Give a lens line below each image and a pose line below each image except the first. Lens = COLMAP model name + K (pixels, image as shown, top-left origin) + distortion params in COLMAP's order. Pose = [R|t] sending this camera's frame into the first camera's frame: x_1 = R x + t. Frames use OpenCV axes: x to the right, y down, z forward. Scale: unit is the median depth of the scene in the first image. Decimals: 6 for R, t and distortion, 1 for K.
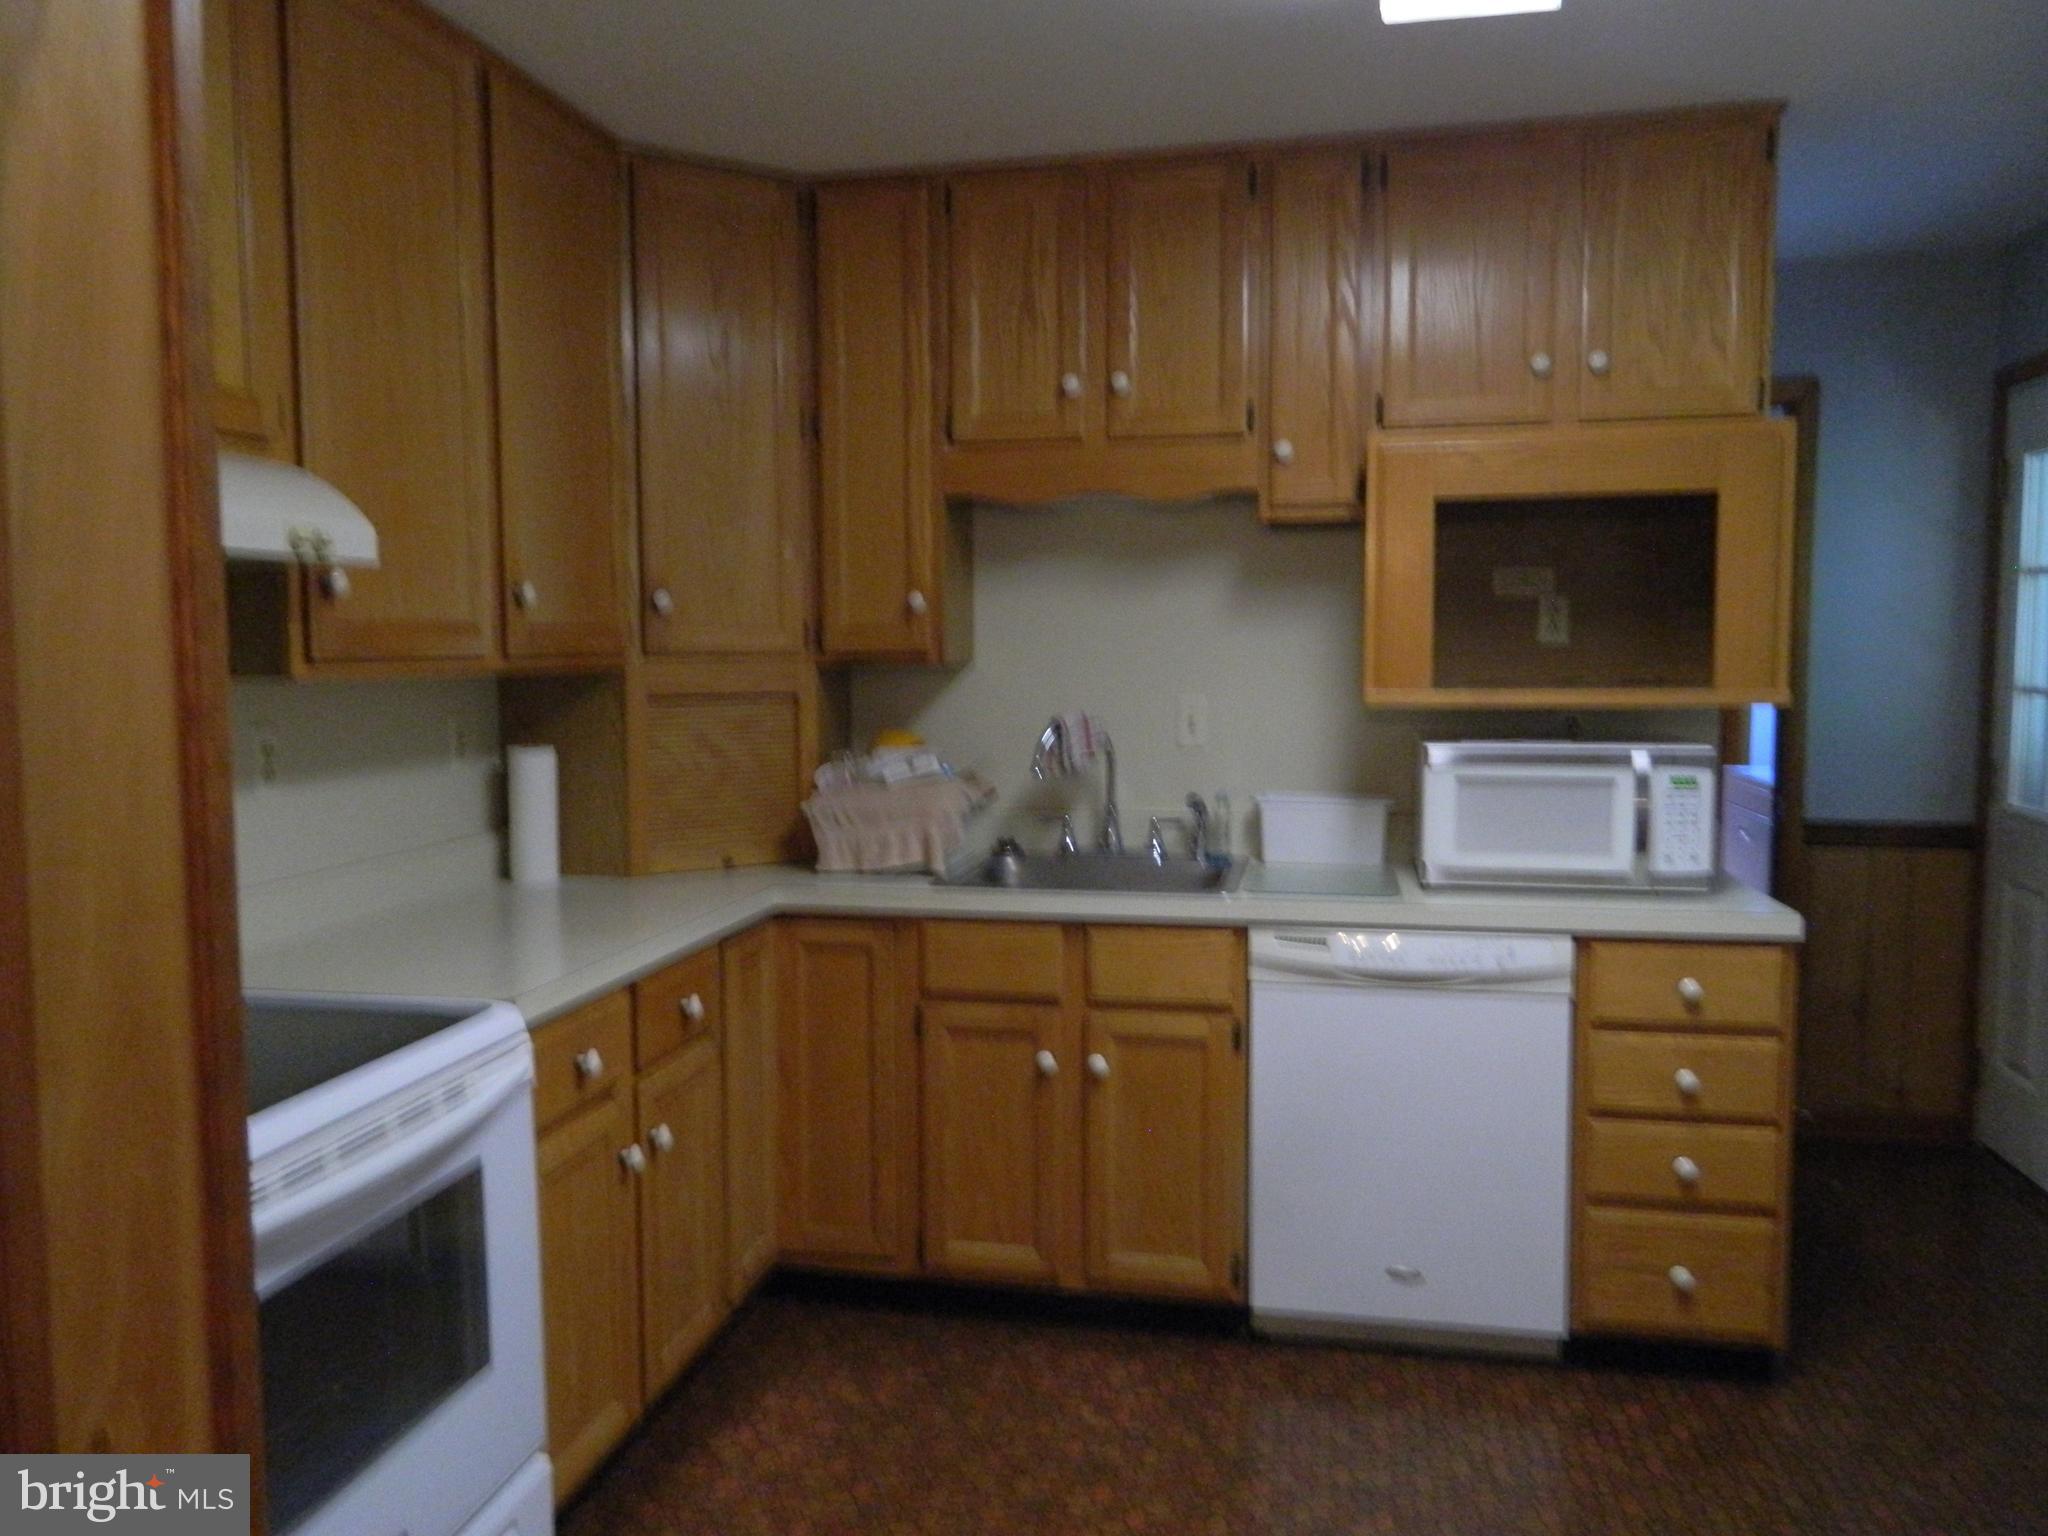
lens RADIAL K [[1511.5, 0, 1024.0], [0, 1511.5, 768.0], [0, 0, 1]] dist [0.006219, -0.007992]
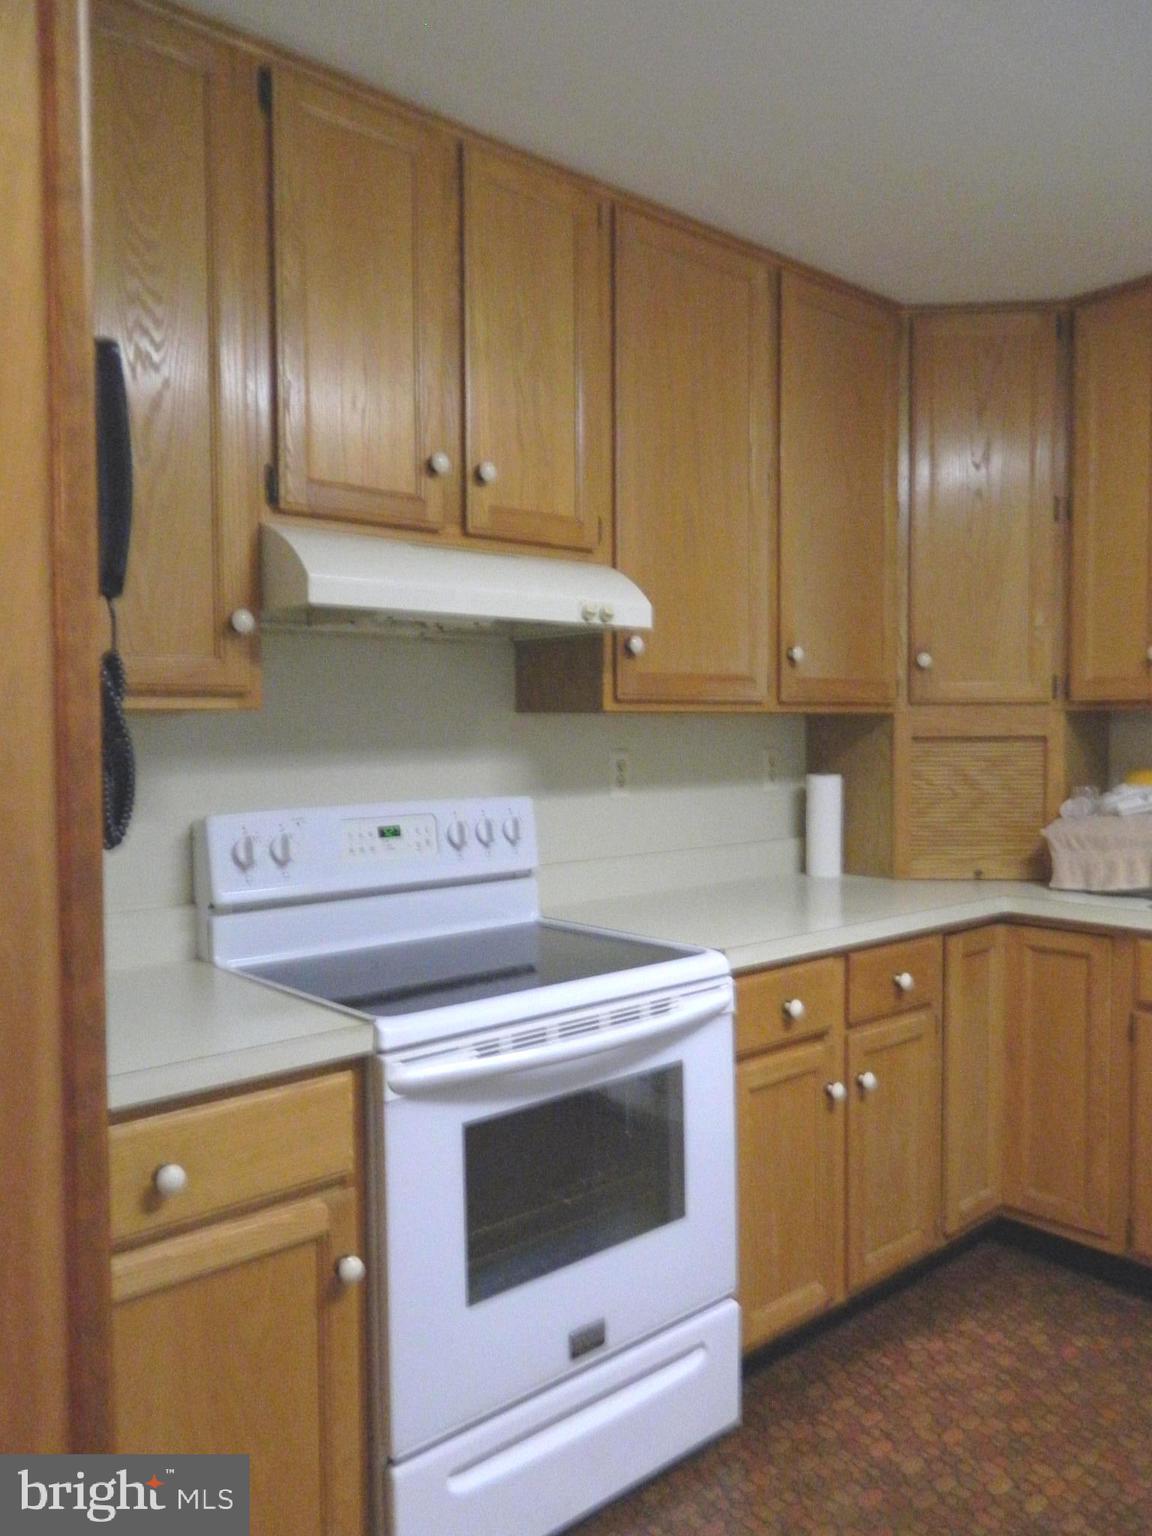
lens RADIAL K [[1133.6, 0, 573.8], [0, 1133.6, 783.1], [0, 0, 1]] dist [0.006219, -0.007992]
pose [[0.787245, 0.027054, -0.616047, 0.121198], [-0.045179, 0.998883, -0.013868, 0.018412], [0.614983, 0.038750, 0.787588, 0.085938]]
